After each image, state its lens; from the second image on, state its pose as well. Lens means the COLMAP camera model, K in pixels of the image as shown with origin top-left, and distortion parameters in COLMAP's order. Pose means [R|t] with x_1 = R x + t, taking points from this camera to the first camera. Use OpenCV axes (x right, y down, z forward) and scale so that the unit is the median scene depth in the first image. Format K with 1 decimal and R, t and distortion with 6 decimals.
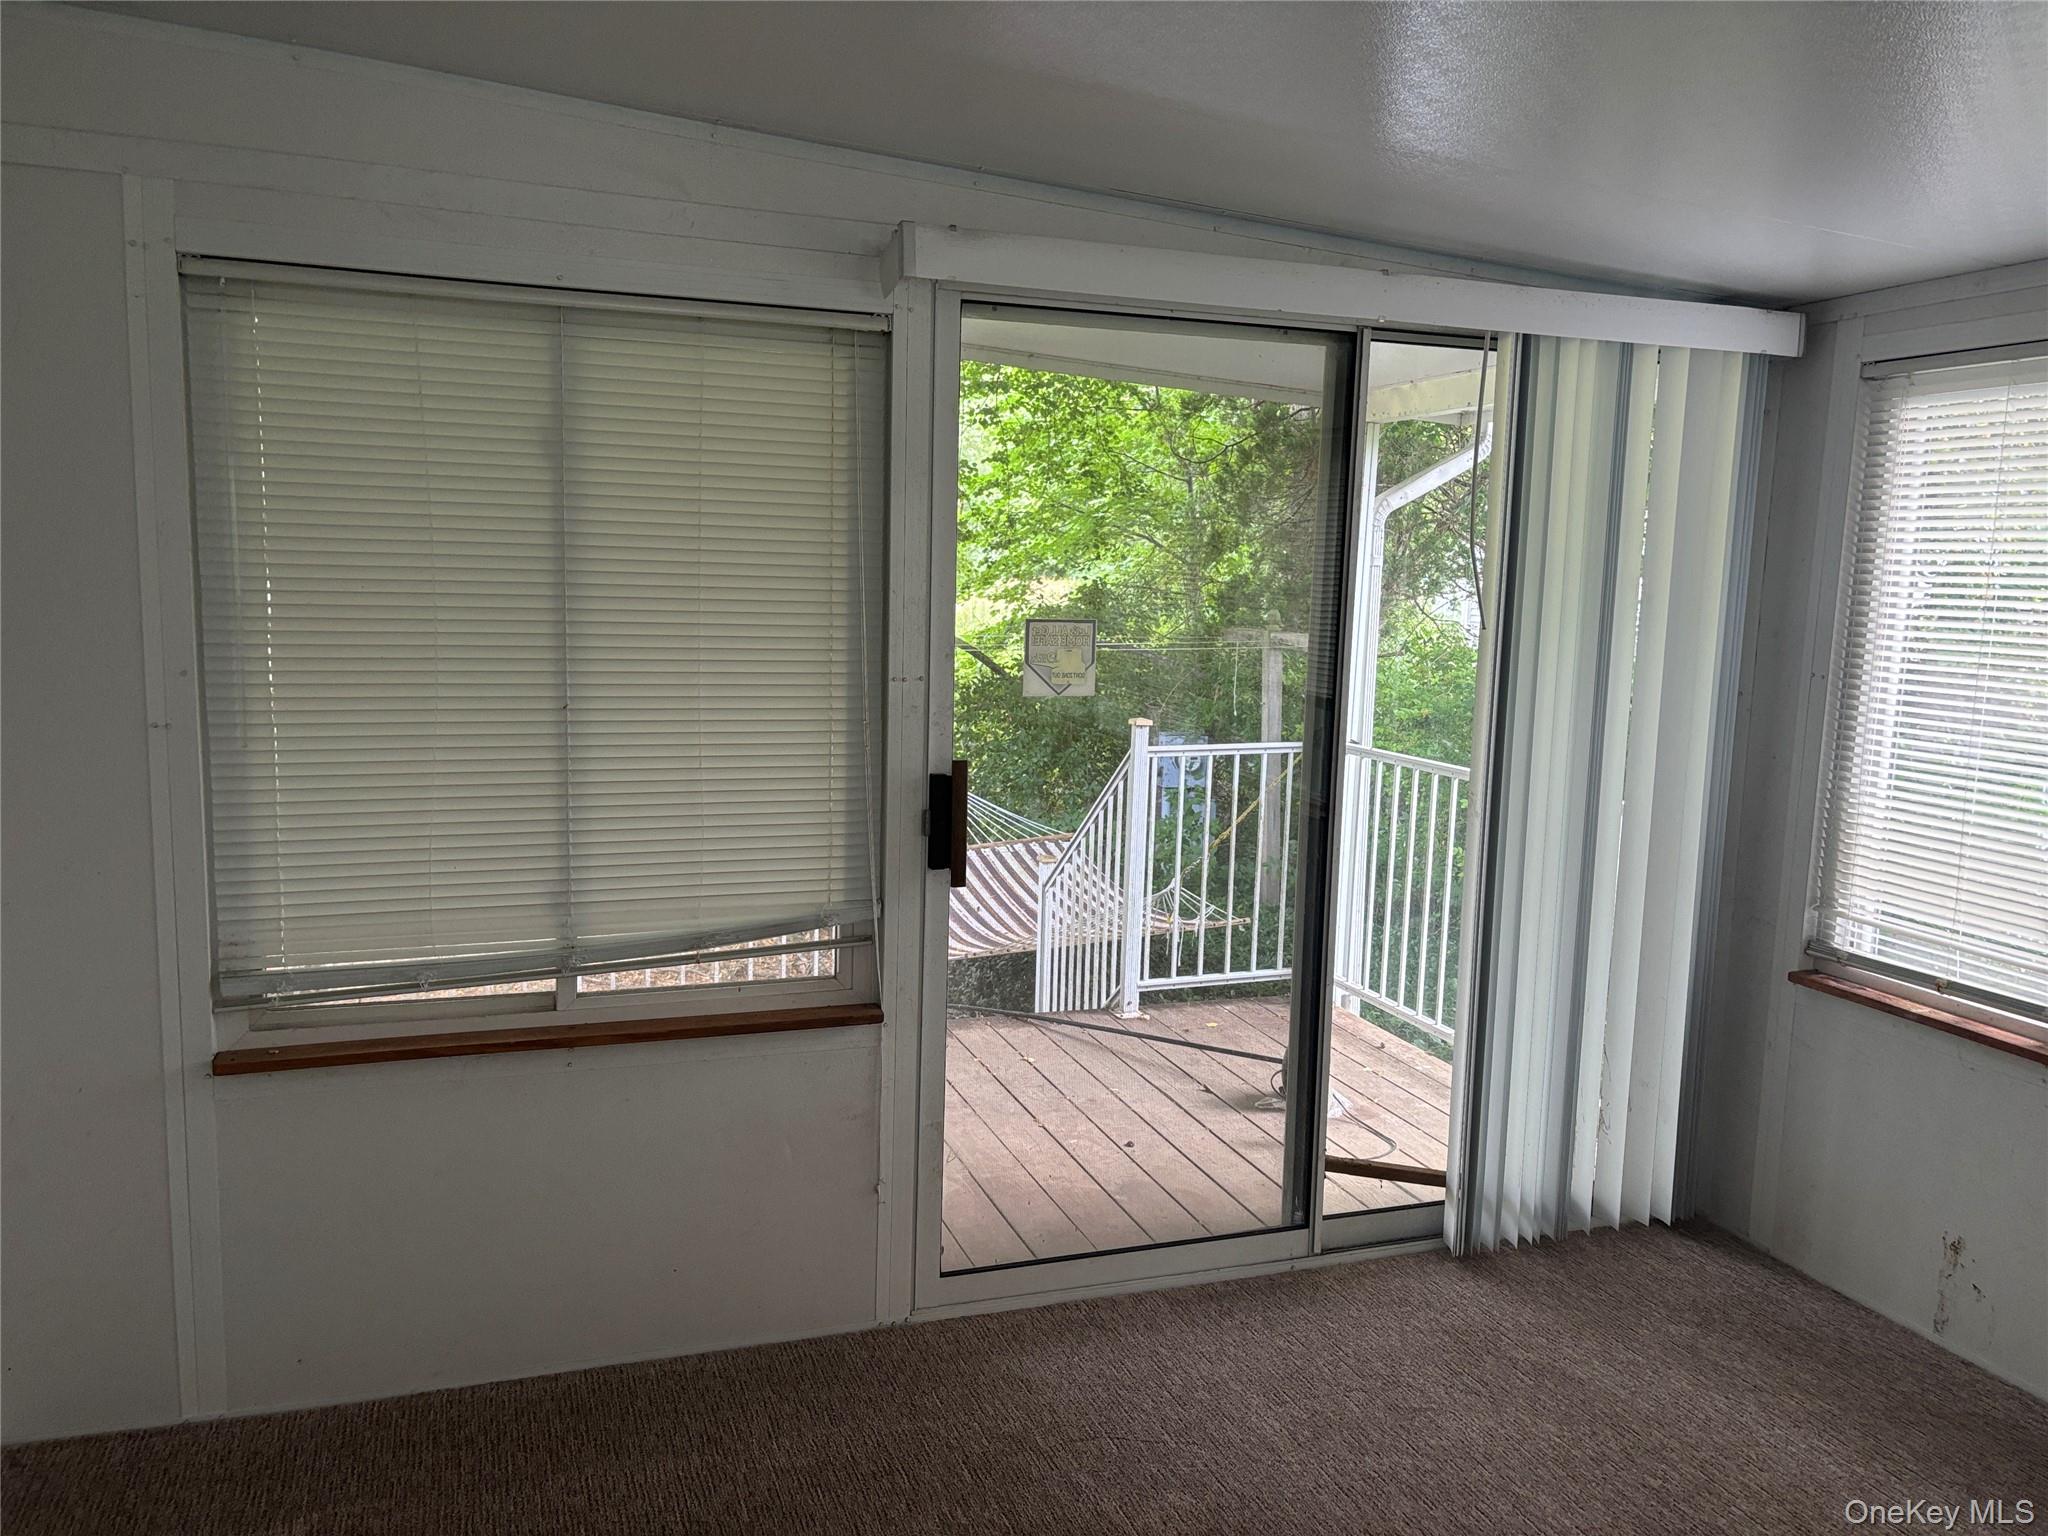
lens RADIAL K [[1542.7, 0, 1027.4], [0, 1542.7, 765.5], [0, 0, 1]] dist [0.042605, -0.042798]
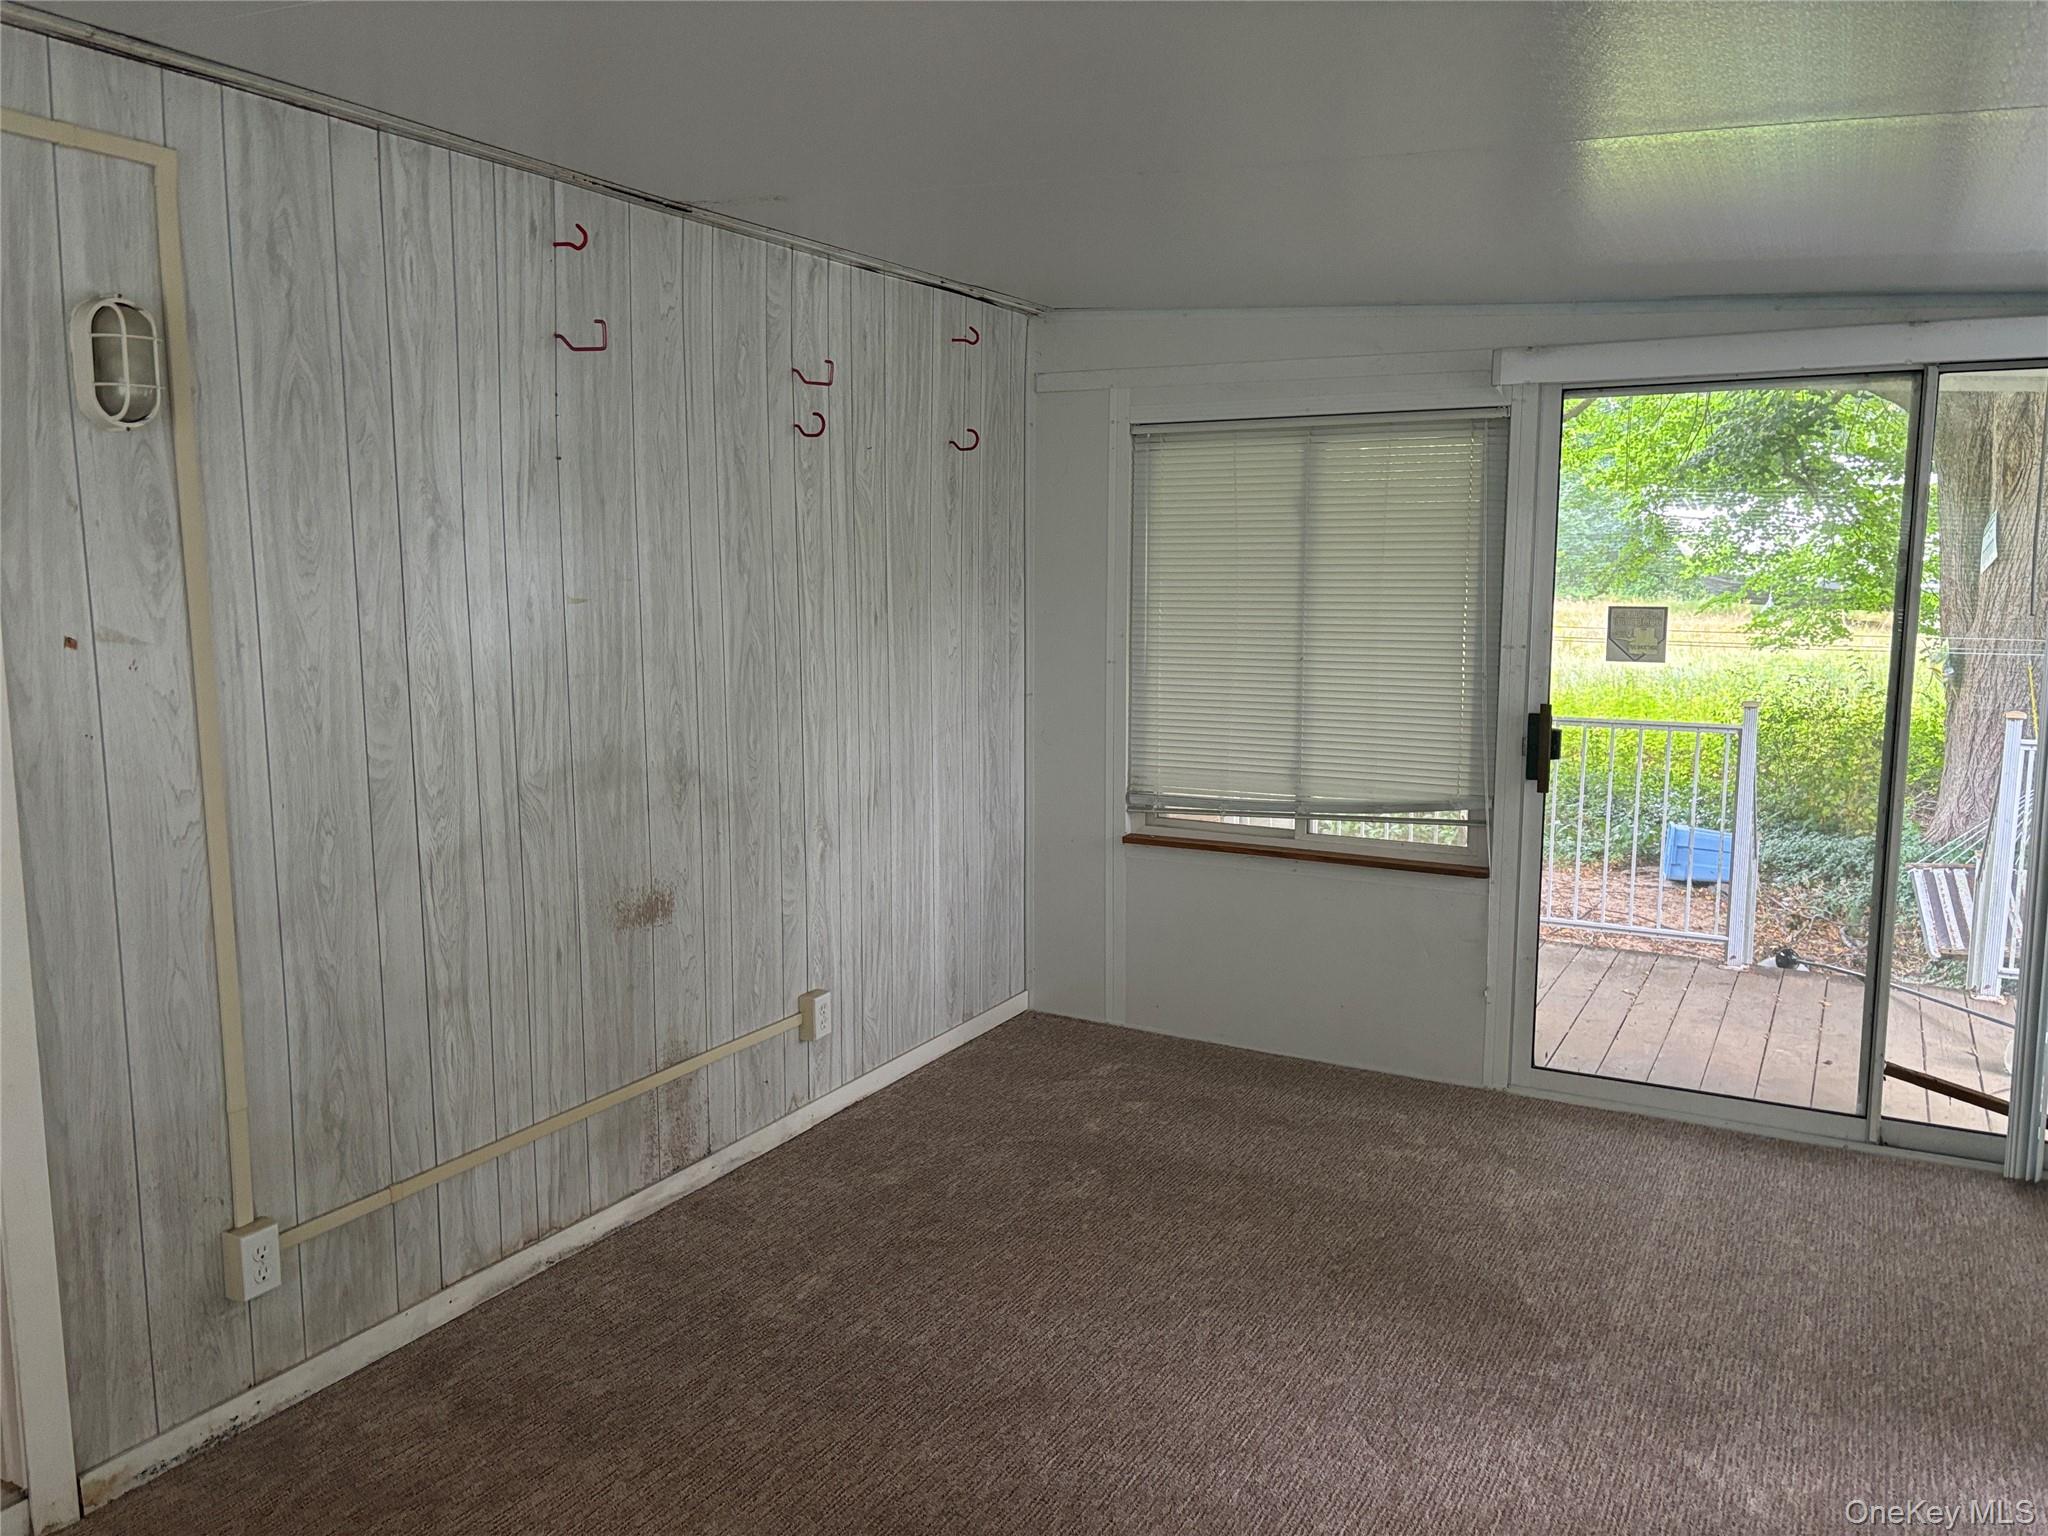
lens RADIAL K [[1542.7, 0, 1021.3], [0, 1542.7, 771.6], [0, 0, 1]] dist [0.042605, -0.042798]
pose [[0.667244, 0.073966, -0.741158, 0.718556], [-0.080649, 0.996381, 0.026831, 0.060857], [0.740460, 0.041871, 0.670795, -0.344728]]
